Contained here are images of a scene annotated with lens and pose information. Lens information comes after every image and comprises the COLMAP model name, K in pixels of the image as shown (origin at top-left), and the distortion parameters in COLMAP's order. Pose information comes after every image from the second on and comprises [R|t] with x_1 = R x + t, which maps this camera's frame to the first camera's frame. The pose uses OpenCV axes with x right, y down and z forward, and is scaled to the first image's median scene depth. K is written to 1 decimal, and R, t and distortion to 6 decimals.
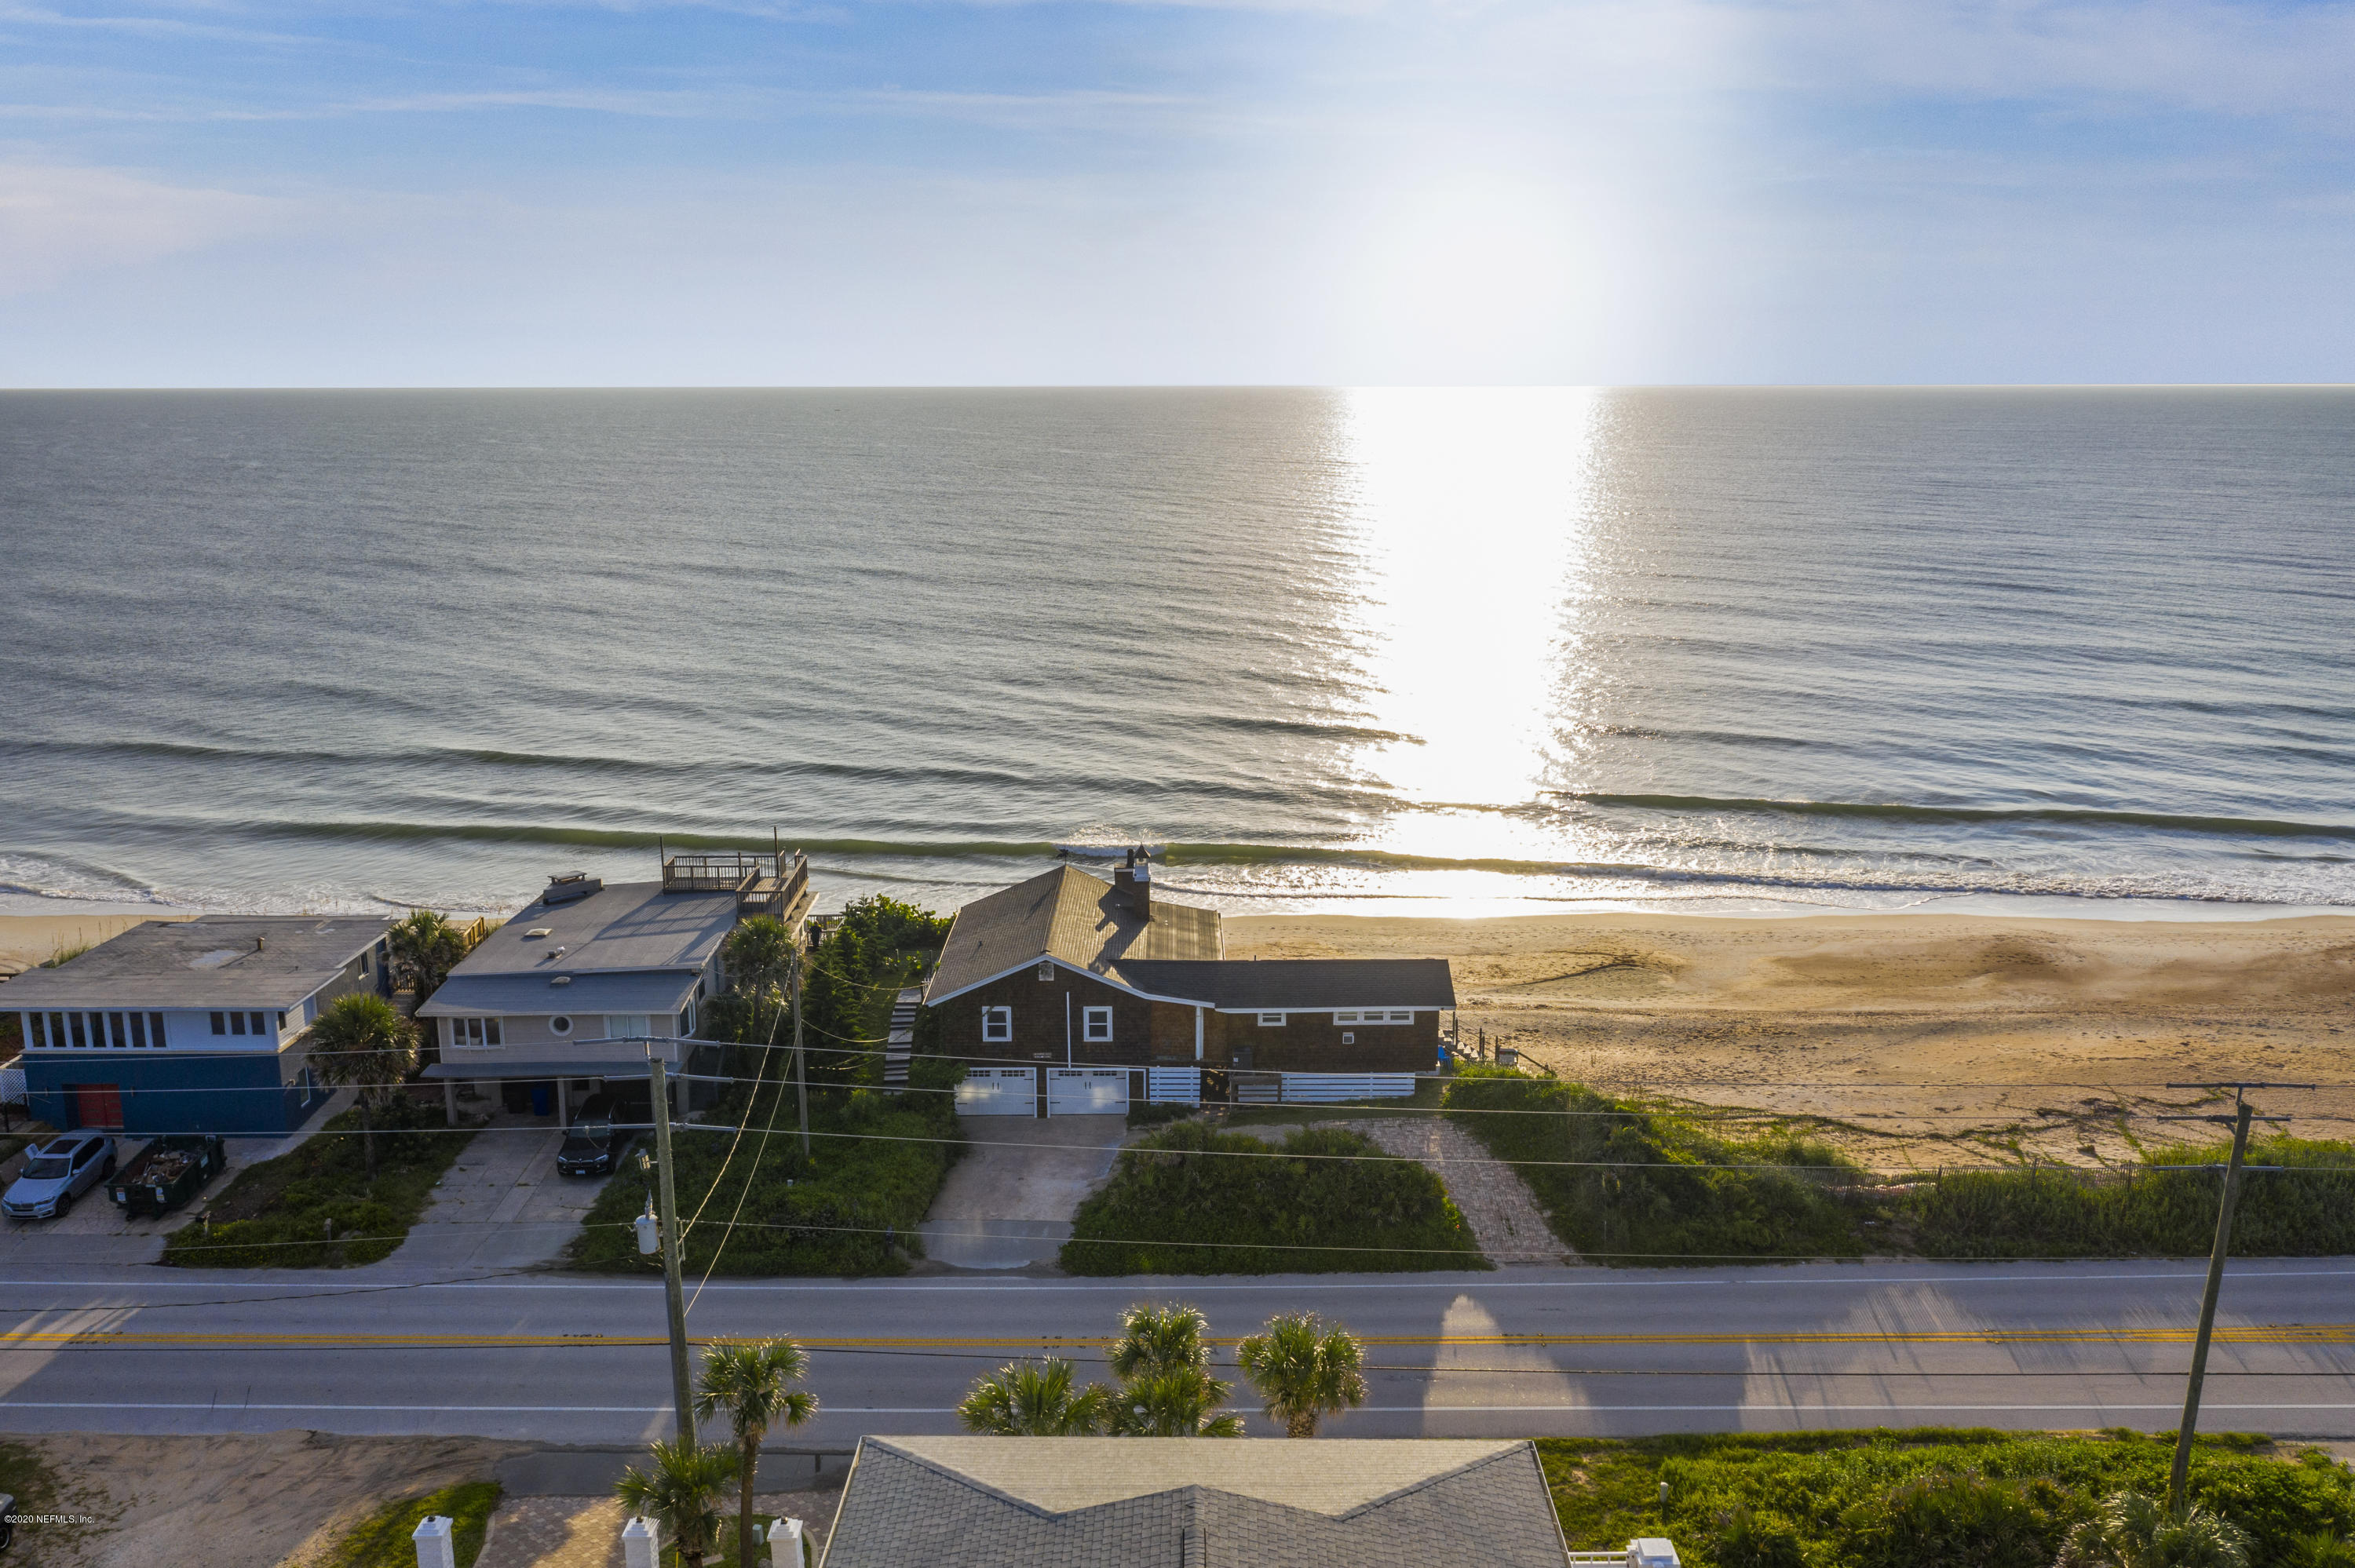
lens RADIAL K [[1875.9, 0, 1177.5], [0, 1875.9, 784.0], [0, 0, 1]] dist [-0.016295, -0.013472]
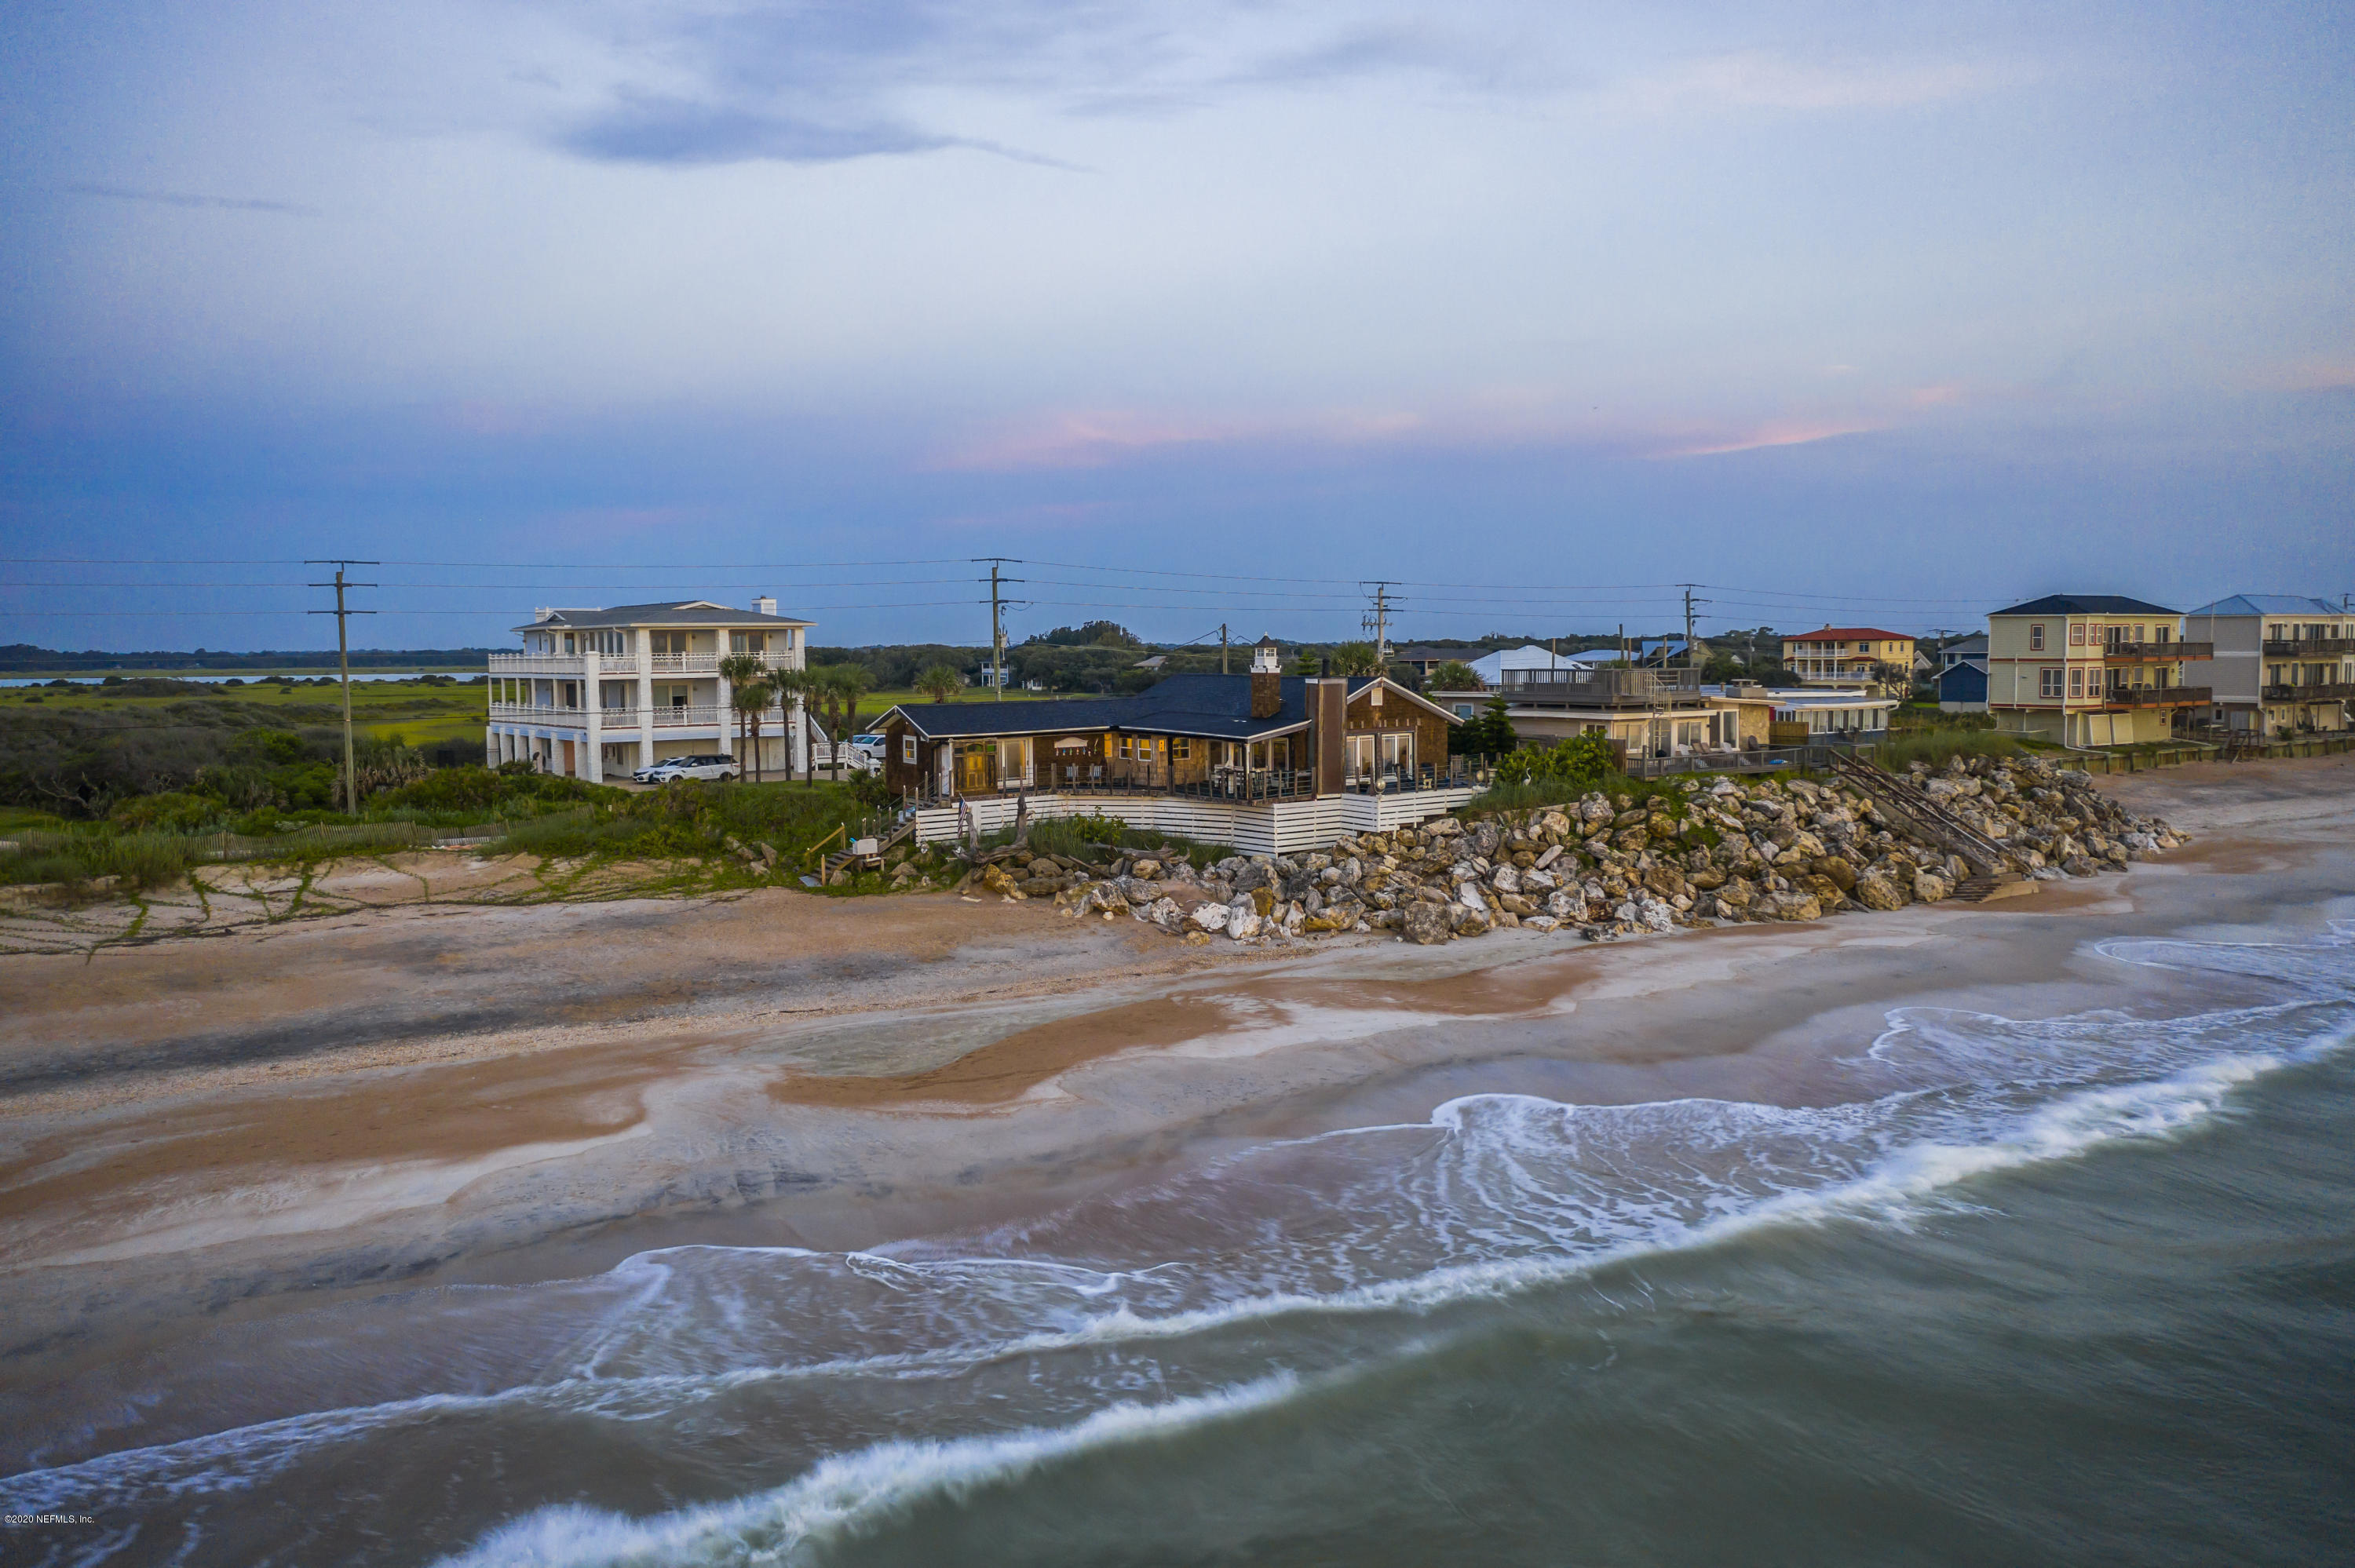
lens RADIAL K [[1875.9, 0, 1177.5], [0, 1875.9, 784.0], [0, 0, 1]] dist [-0.016295, -0.013472]
pose [[-0.805230, 0.051710, -0.590703, 0.639612], [-0.107476, 0.966962, 0.231156, -0.120724], [0.583141, 0.249621, -0.773069, 1.943074]]
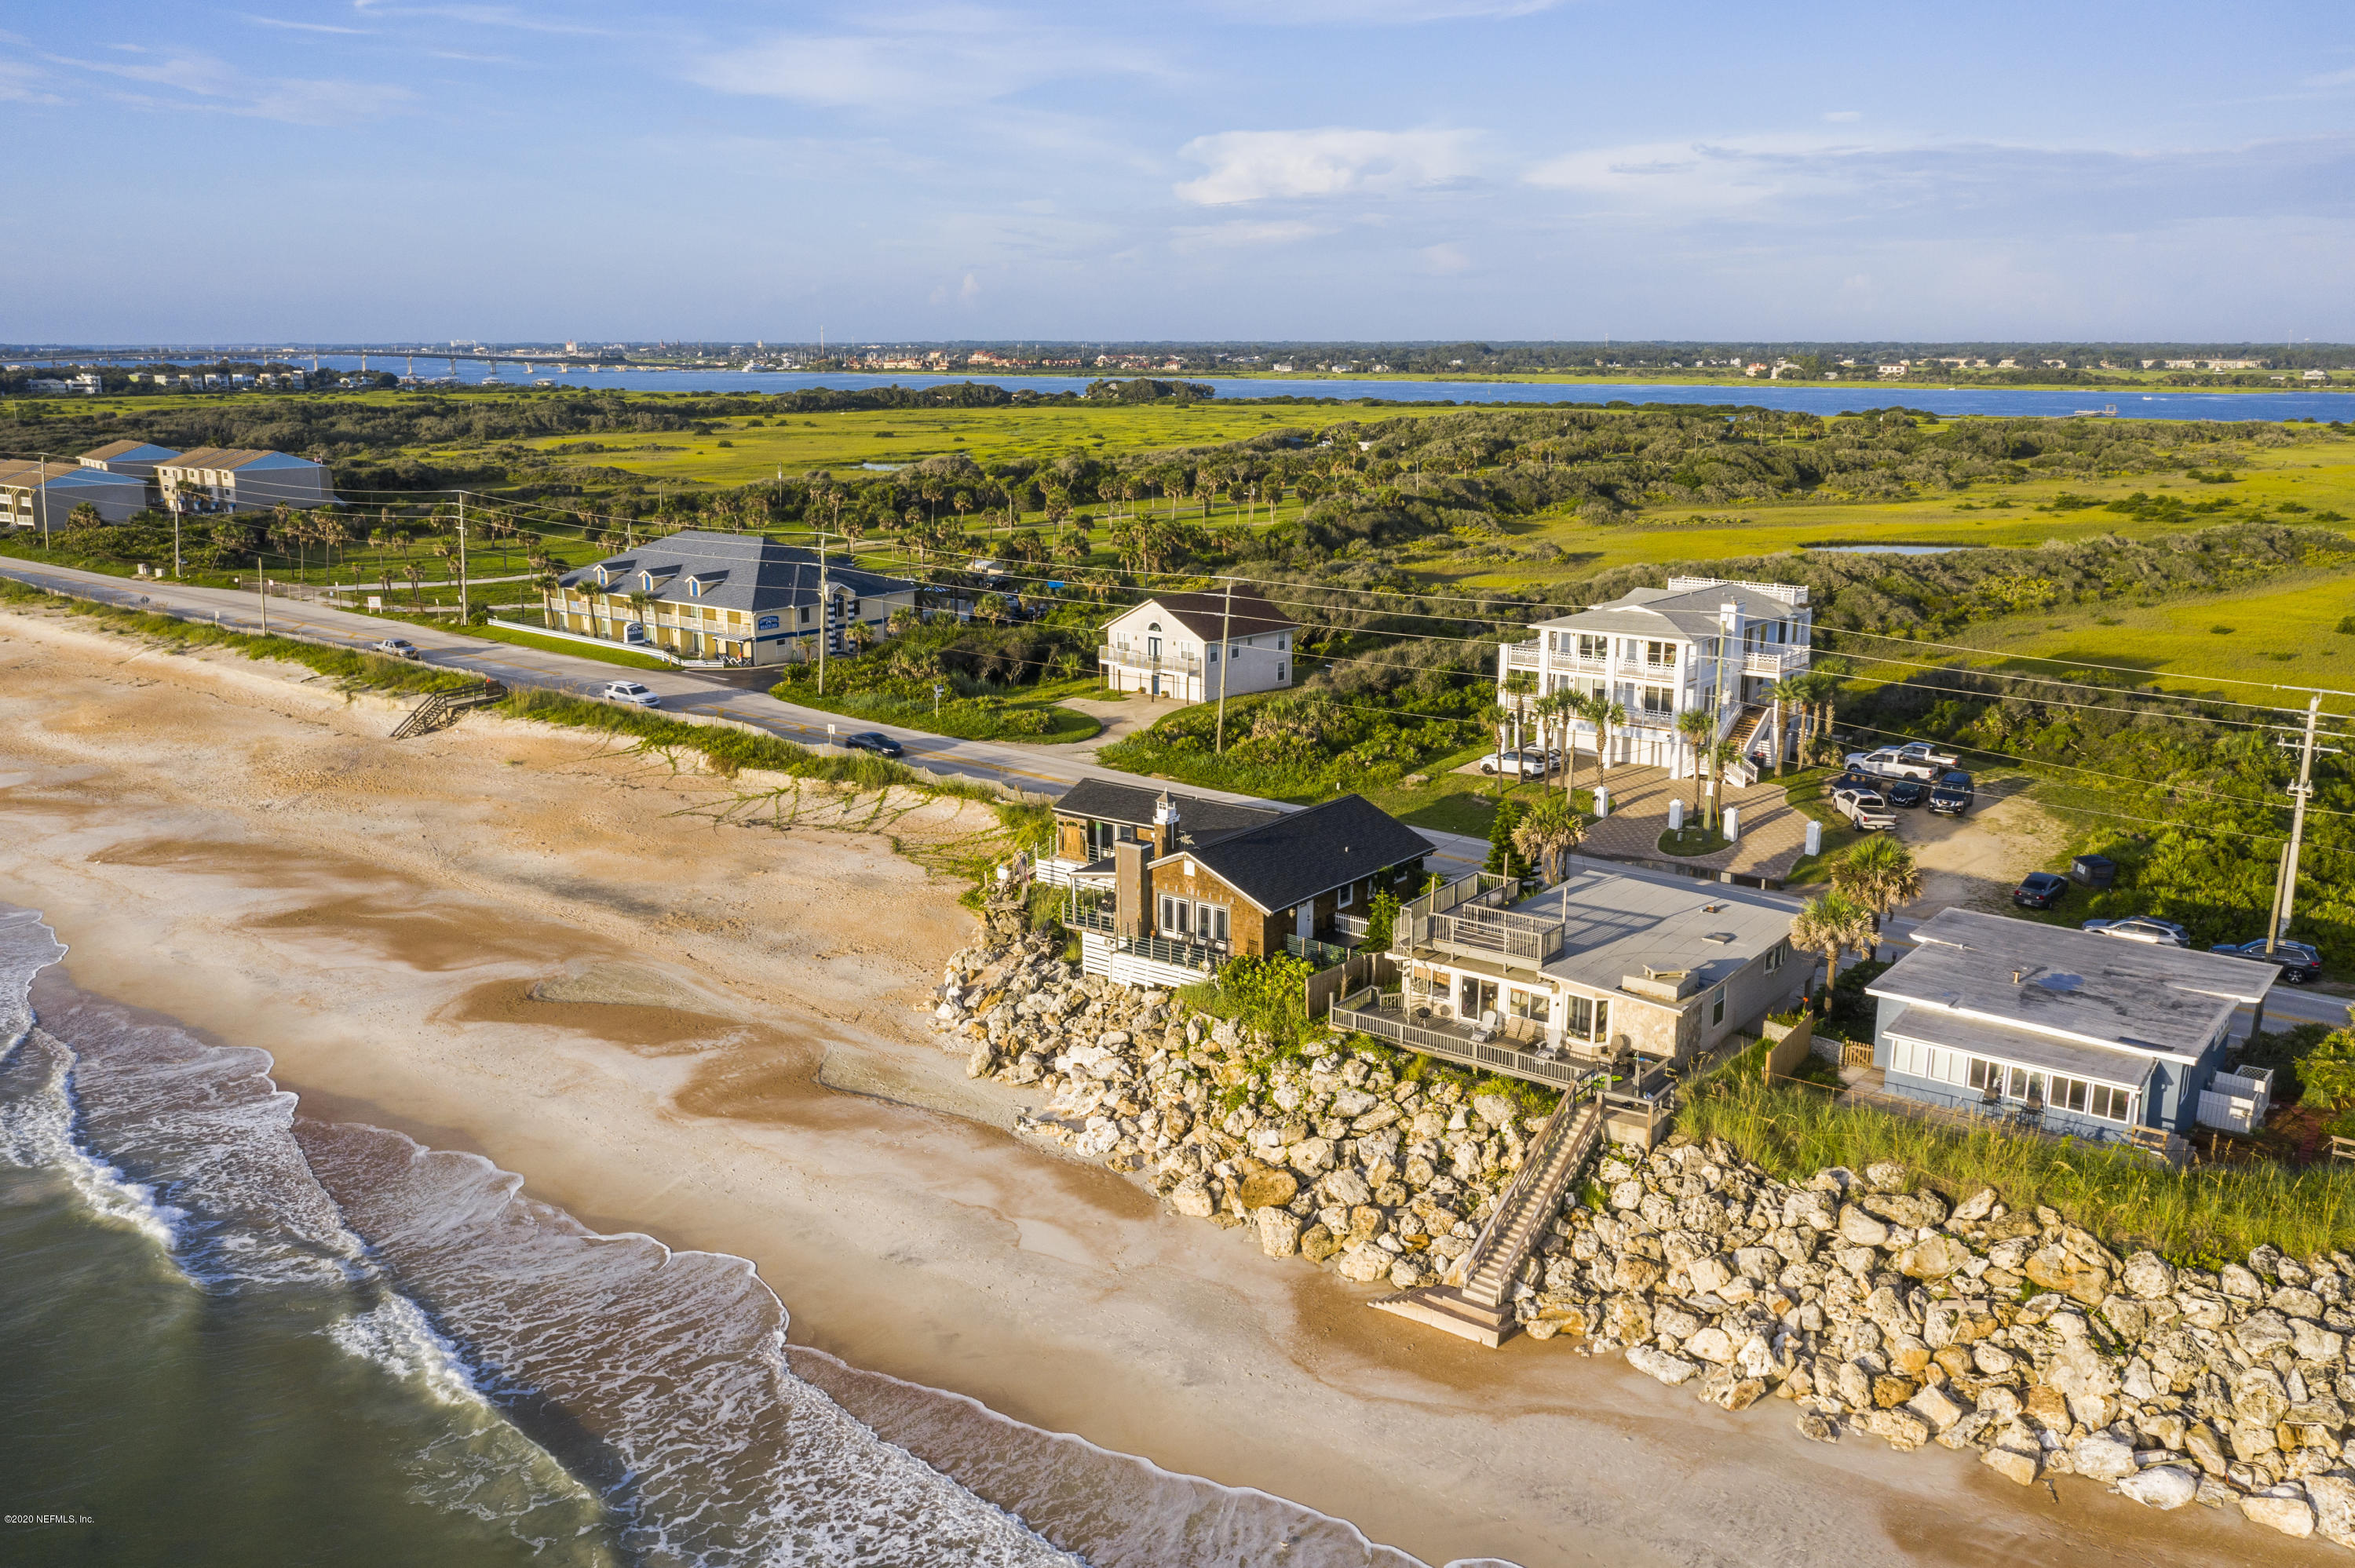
lens RADIAL K [[1875.9, 0, 1177.5], [0, 1875.9, 784.0], [0, 0, 1]] dist [-0.016295, -0.013472]
pose [[-0.787234, -0.143717, 0.599673, -0.773368], [0.115352, 0.920976, 0.372151, -0.424879], [-0.605769, 0.362144, -0.708446, 1.998086]]
